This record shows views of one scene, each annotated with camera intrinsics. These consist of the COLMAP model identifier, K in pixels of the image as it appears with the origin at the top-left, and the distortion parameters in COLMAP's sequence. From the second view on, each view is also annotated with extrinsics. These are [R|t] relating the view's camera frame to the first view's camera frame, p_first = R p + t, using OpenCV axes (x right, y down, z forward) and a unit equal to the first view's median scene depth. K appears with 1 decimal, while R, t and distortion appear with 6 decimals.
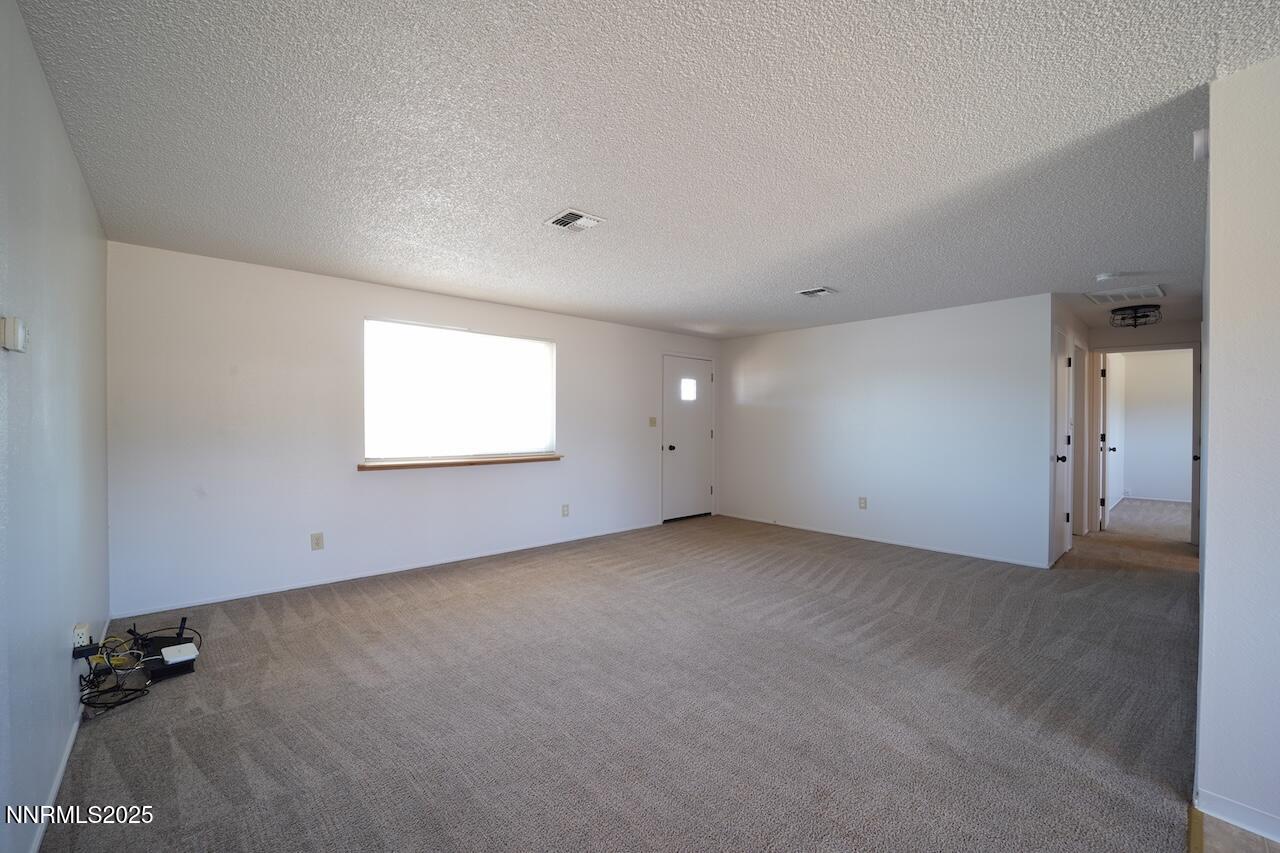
lens RADIAL K [[525.2, 0, 638.3], [0, 525.2, 429.2], [0, 0, 1]] dist [-0.027124, 0.004003]
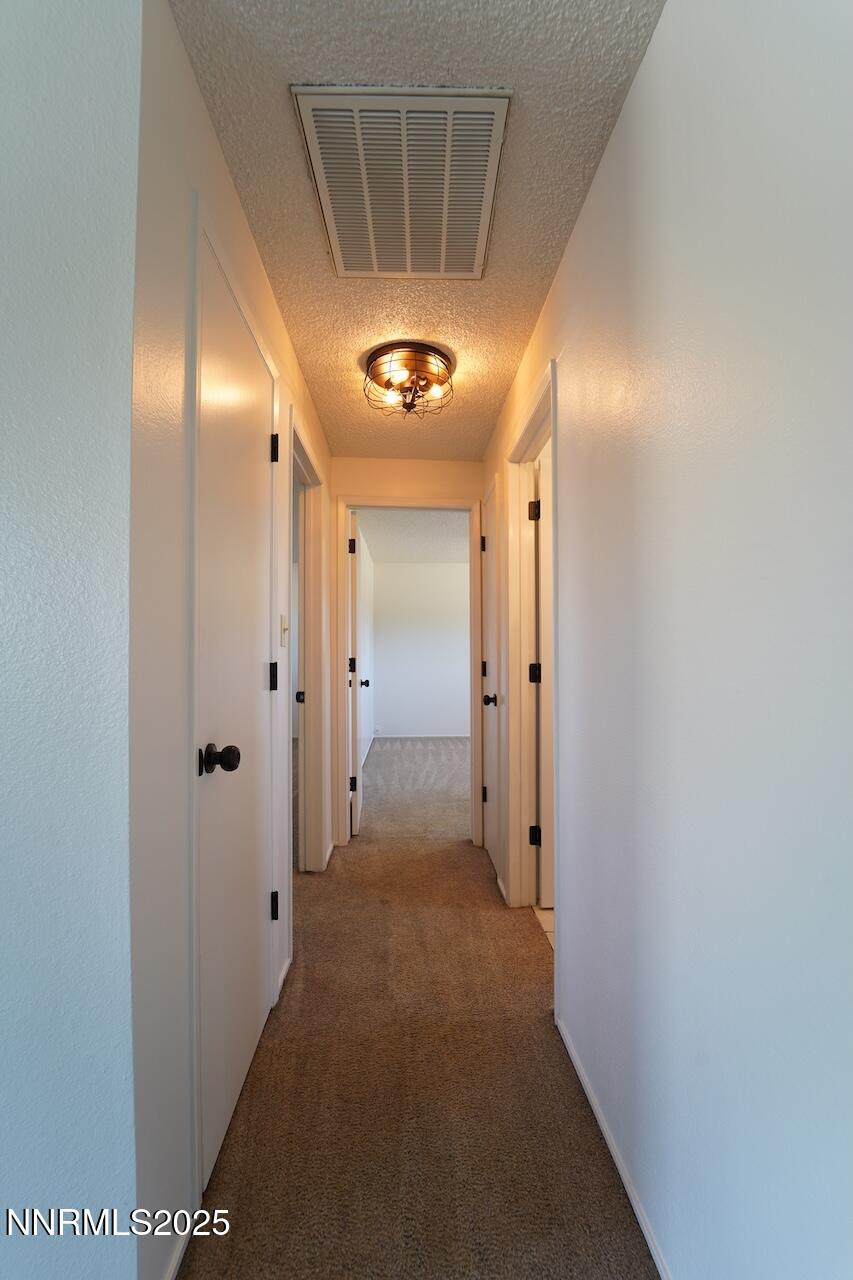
lens RADIAL K [[525.2, 0, 423.6], [0, 525.2, 644.9], [0, 0, 1]] dist [-0.027124, 0.004003]
pose [[0.646388, 0.003802, 0.763000, 0.504157], [0.013402, 0.999777, -0.016336, 0.005808], [-0.762892, 0.020785, 0.646192, 0.557384]]
